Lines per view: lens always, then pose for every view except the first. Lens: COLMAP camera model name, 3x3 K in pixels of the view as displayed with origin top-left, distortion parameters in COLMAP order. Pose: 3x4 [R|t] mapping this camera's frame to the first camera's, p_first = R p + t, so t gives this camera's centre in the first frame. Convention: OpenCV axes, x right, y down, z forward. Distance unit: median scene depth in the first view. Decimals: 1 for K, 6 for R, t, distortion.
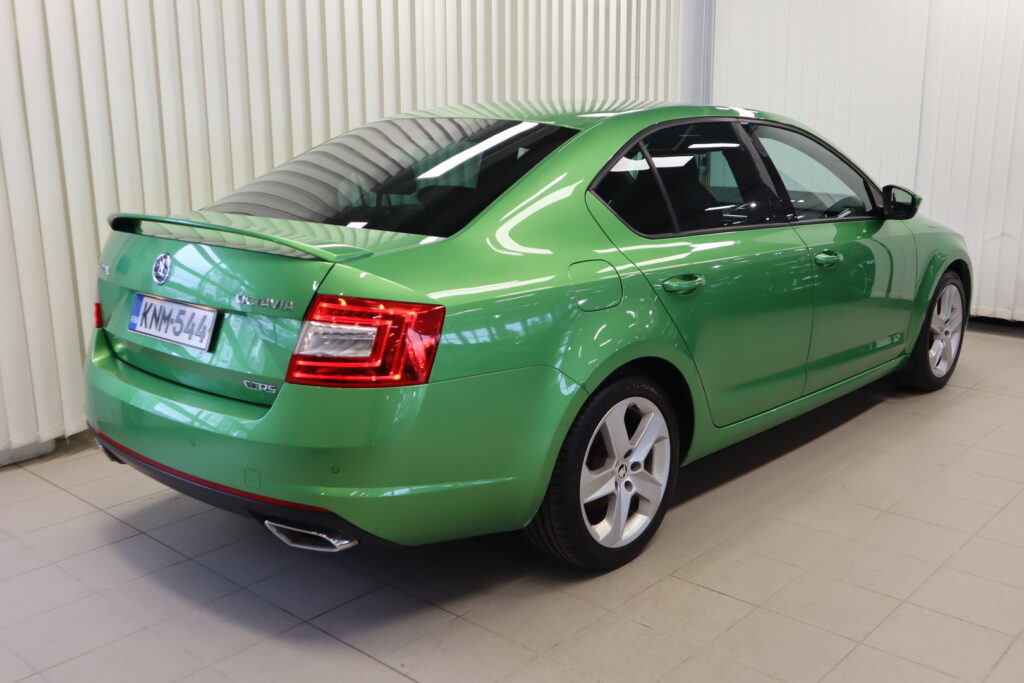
lens RADIAL K [[1016.1, 0, 513.0], [0, 1016.1, 343.4], [0, 0, 1]] dist [0.011439, 0.000000]
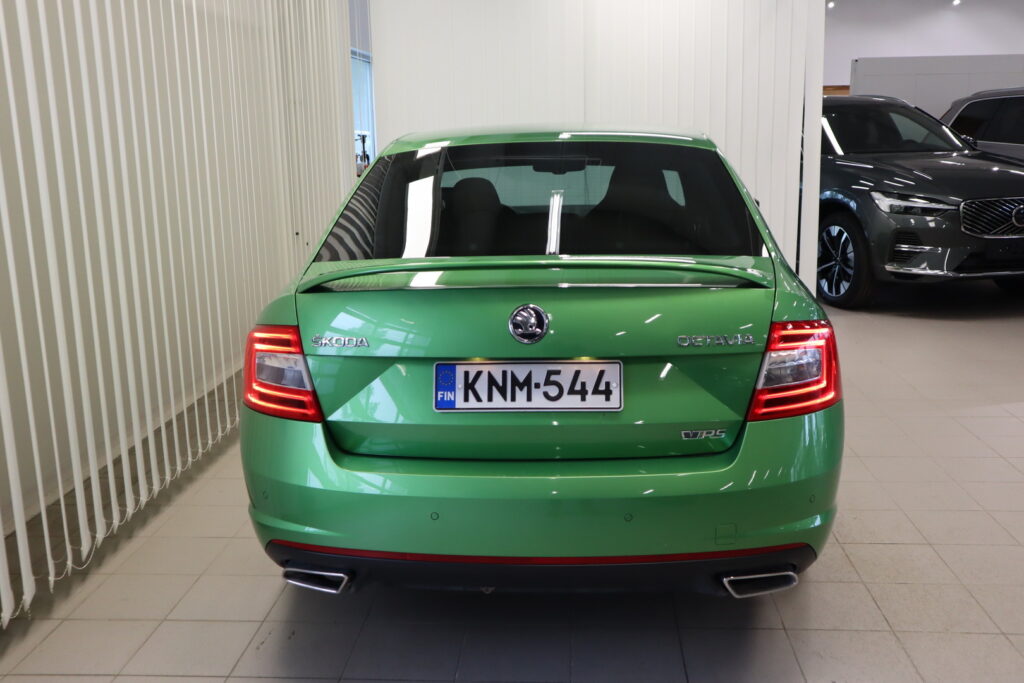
lens RADIAL K [[1016.1, 0, 515.9], [0, 1016.1, 341.0], [0, 0, 1]] dist [0.011439, 0.000000]
pose [[0.775412, -0.134172, 0.617037, -0.866286], [0.151603, 0.988141, 0.024353, -0.081720], [-0.612987, 0.074661, 0.786557, 0.354167]]
